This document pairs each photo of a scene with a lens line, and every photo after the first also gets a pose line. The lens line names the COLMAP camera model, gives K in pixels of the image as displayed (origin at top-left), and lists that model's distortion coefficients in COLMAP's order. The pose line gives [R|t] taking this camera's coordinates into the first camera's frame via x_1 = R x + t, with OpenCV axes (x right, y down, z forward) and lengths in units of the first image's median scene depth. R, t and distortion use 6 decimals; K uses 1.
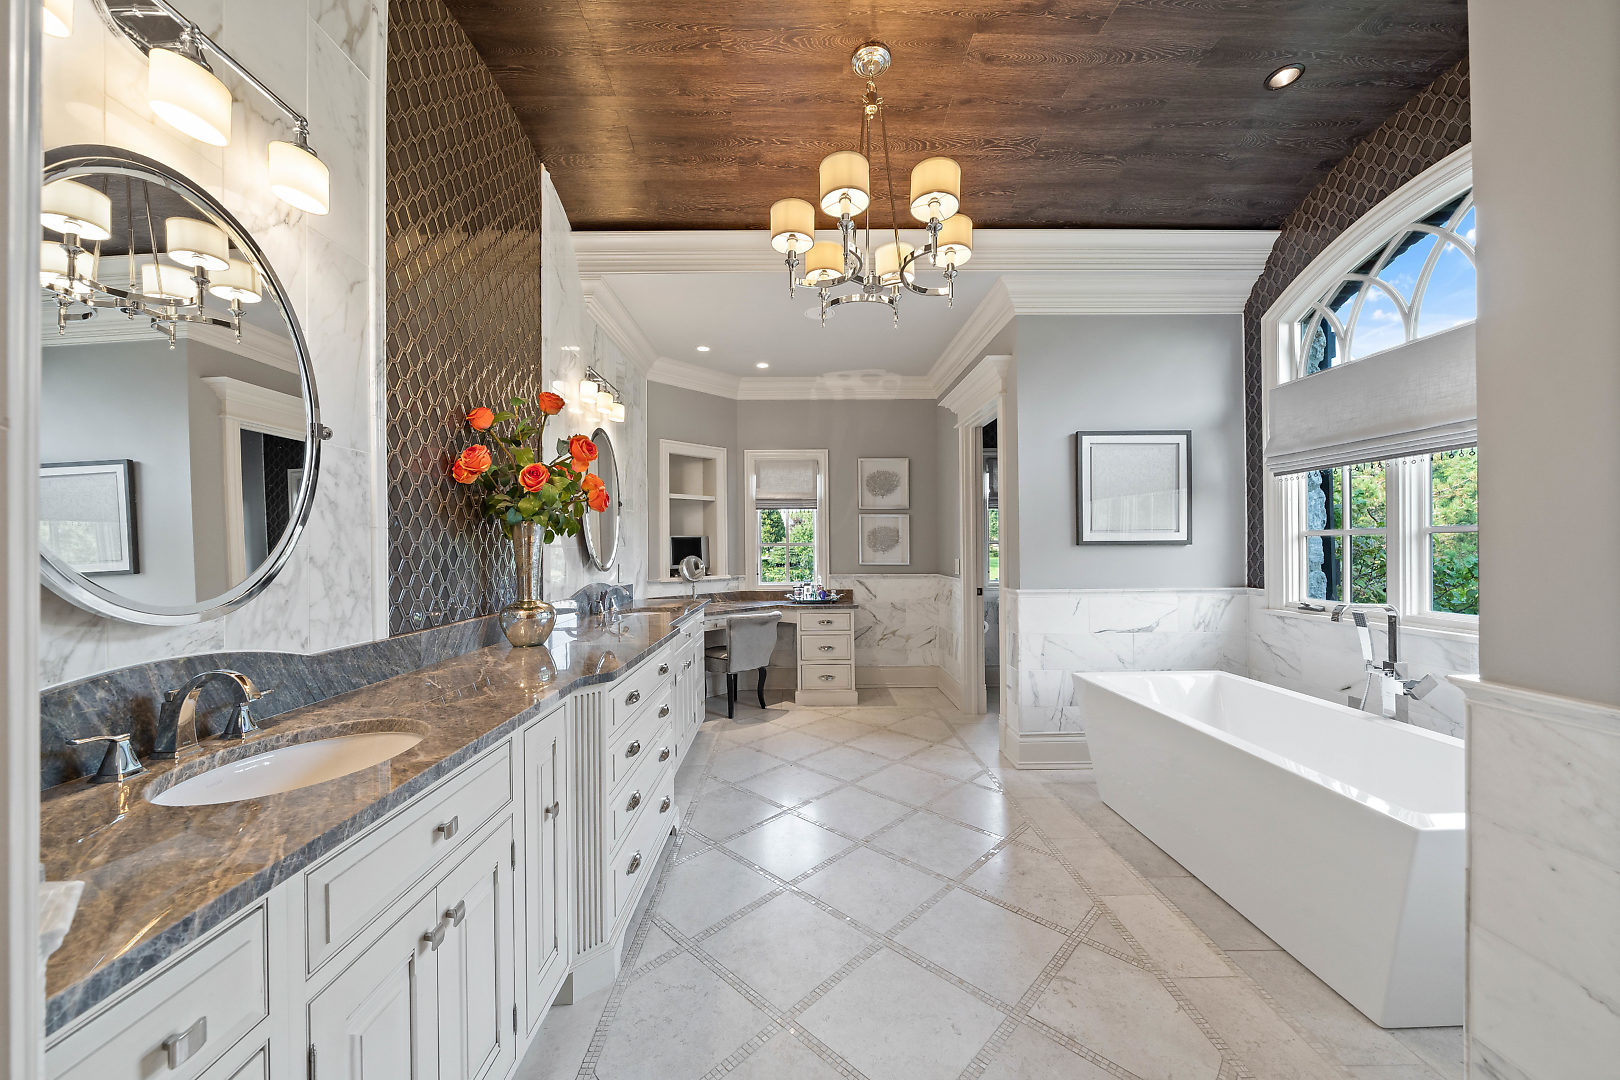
lens RADIAL K [[593.0, 0, 811.1], [0, 593.0, 547.9], [0, 0, 1]] dist [0.008316, 0.000010]
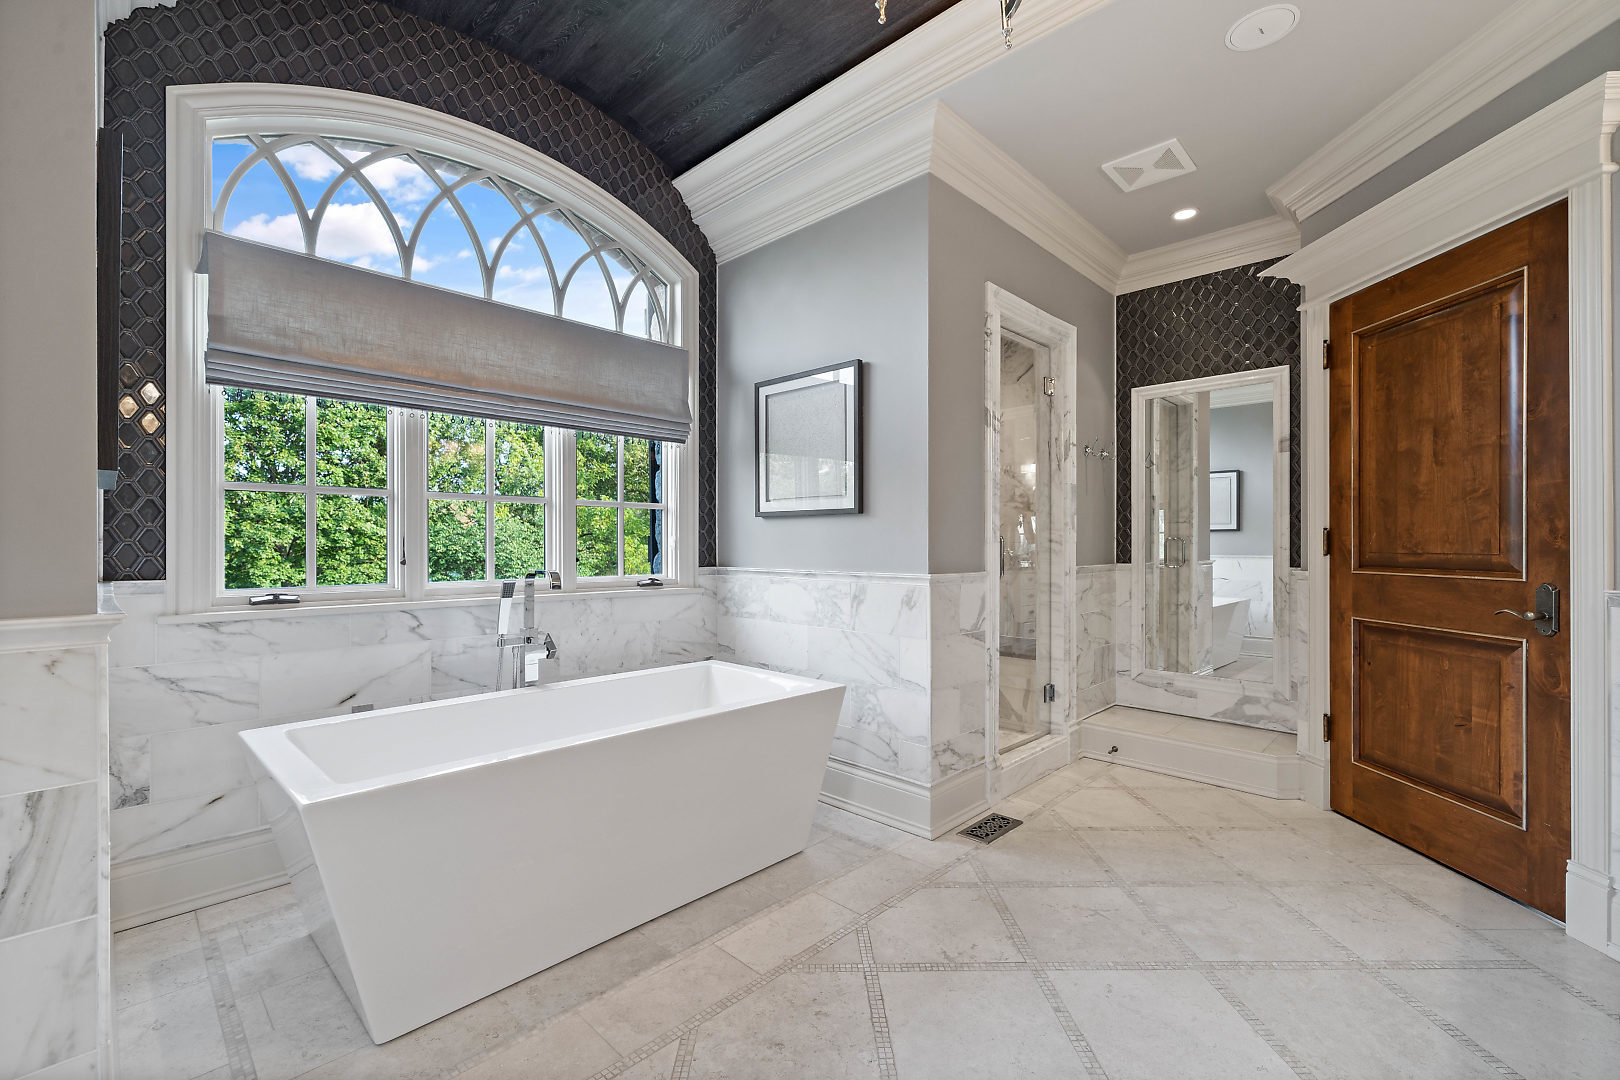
lens RADIAL K [[671.2, 0, 812.2], [0, 671.2, 544.2], [0, 0, 1]] dist [0.004767, 0.000181]
pose [[-0.697316, 0.003755, 0.716754, -0.137558], [0.001634, 0.999992, -0.003649, 0.053906], [-0.716762, -0.001373, -0.697317, 1.382512]]
